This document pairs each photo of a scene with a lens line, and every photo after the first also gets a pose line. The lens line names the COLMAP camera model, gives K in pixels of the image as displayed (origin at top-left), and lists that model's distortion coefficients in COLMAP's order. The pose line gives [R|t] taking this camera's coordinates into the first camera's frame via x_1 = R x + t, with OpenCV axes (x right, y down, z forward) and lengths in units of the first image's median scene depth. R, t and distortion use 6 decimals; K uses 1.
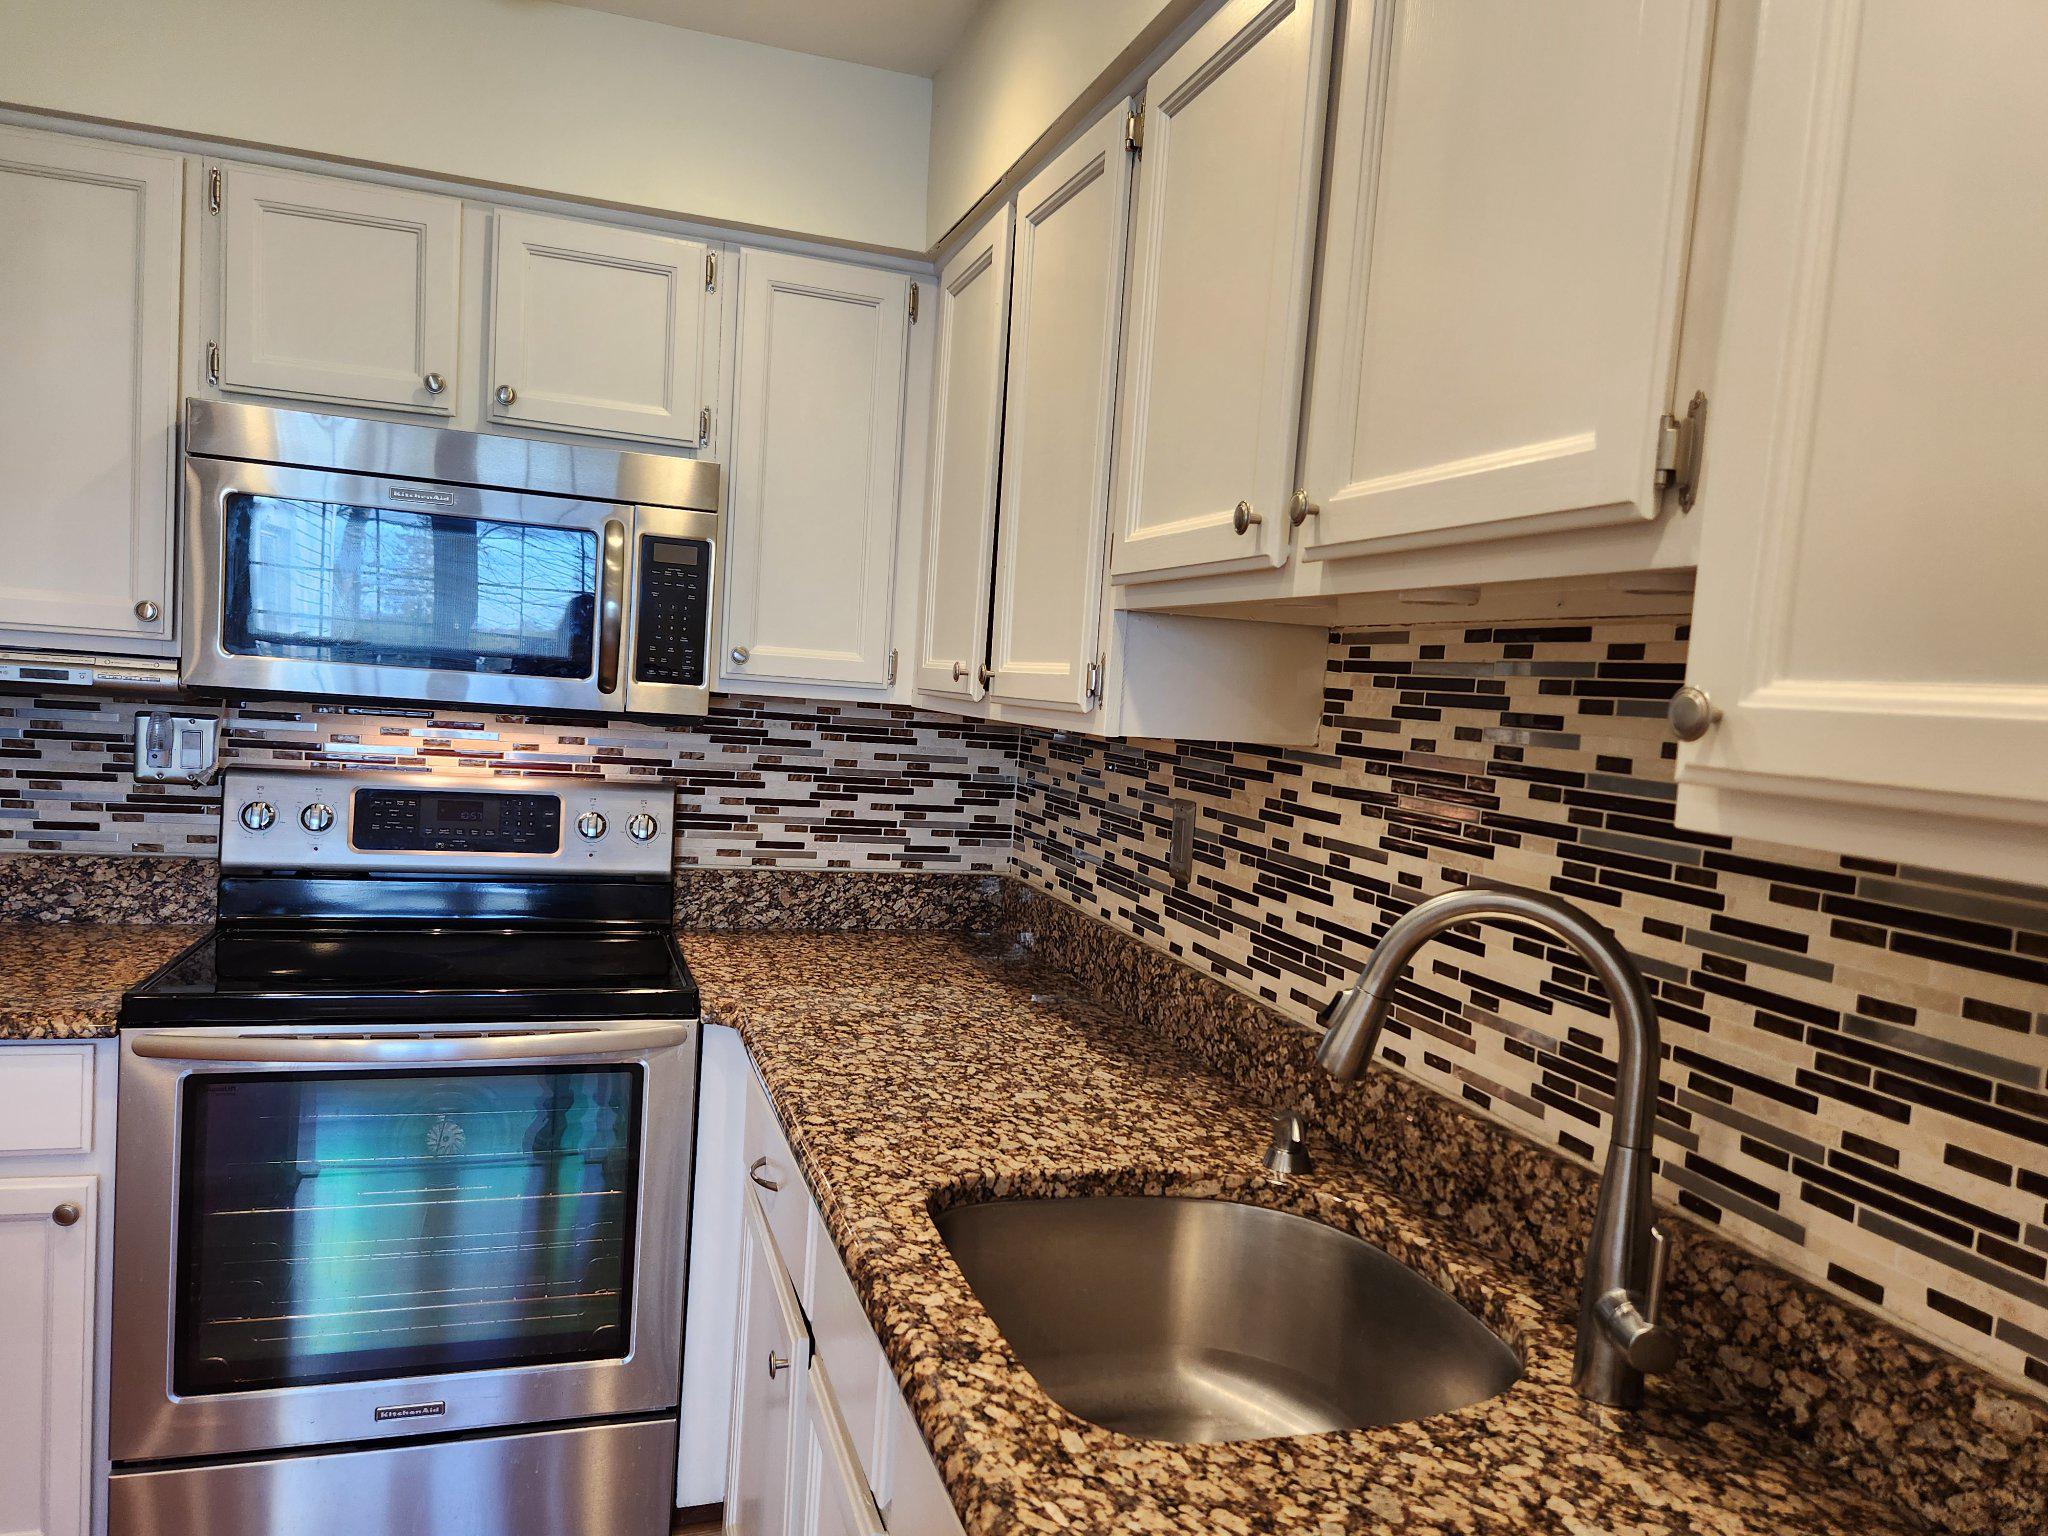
lens RADIAL K [[1431.6, 0, 1014.3], [0, 1431.6, 794.9], [0, 0, 1]] dist [0.081264, -0.073089]
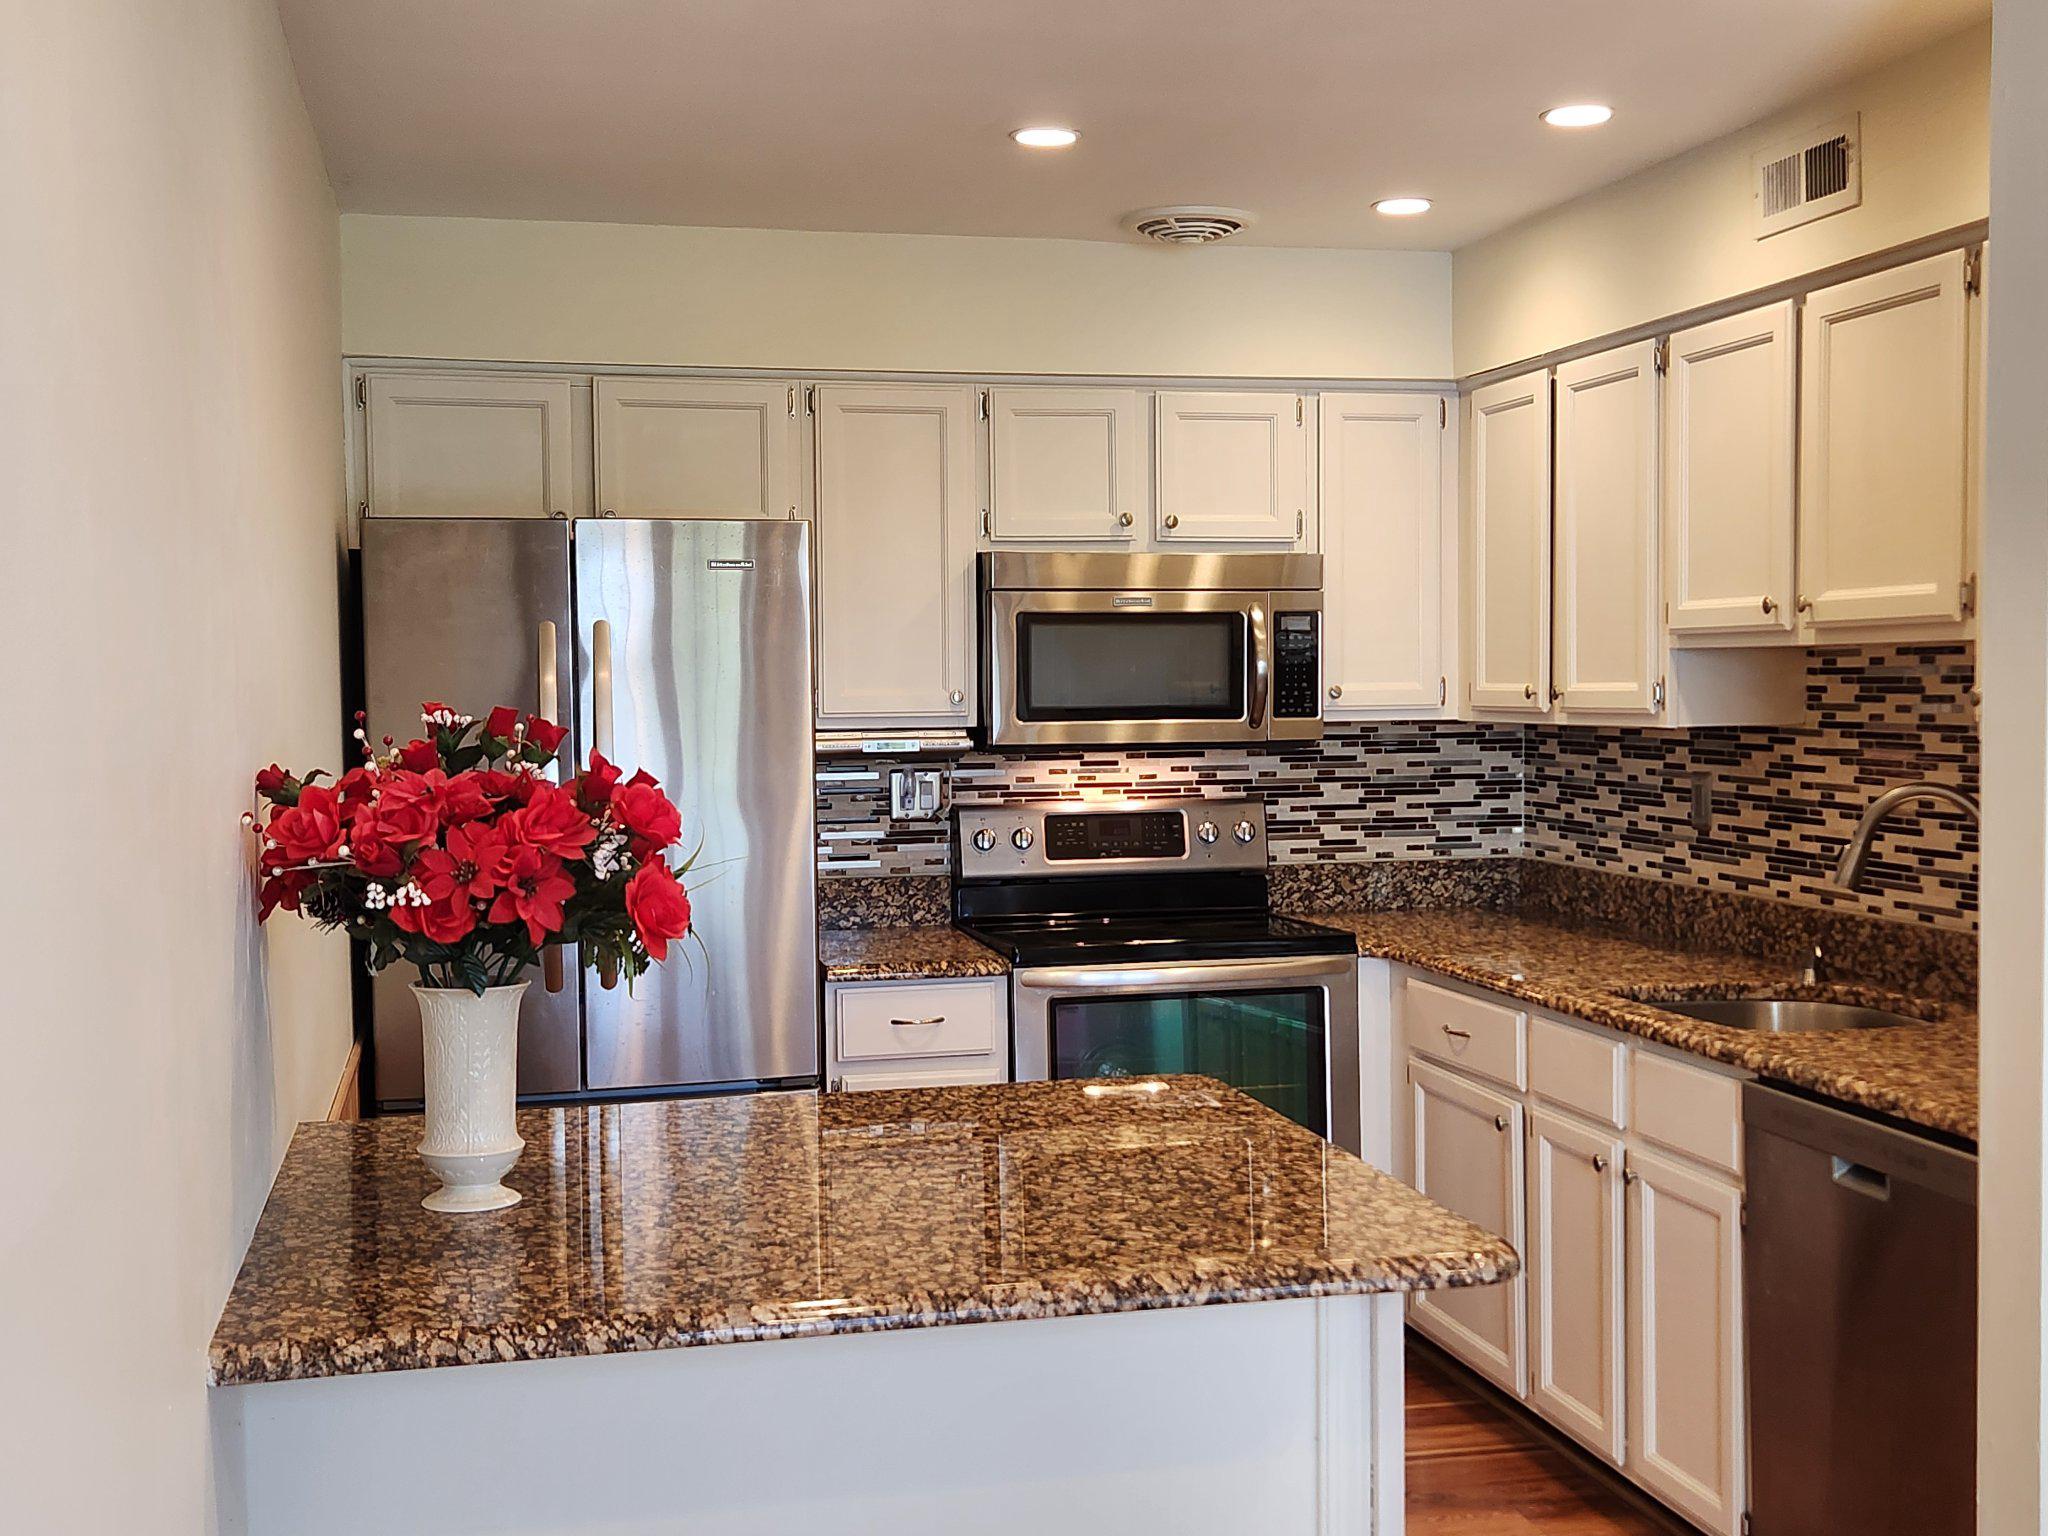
lens RADIAL K [[2307.9, 0, 1019.1], [0, 2307.9, 778.3], [0, 0, 1]] dist [0.096942, -0.055180]
pose [[0.994088, -0.076164, -0.077381, -0.363728], [0.073239, 0.996513, -0.039963, 0.051739], [0.080155, 0.034059, 0.996200, -1.291251]]
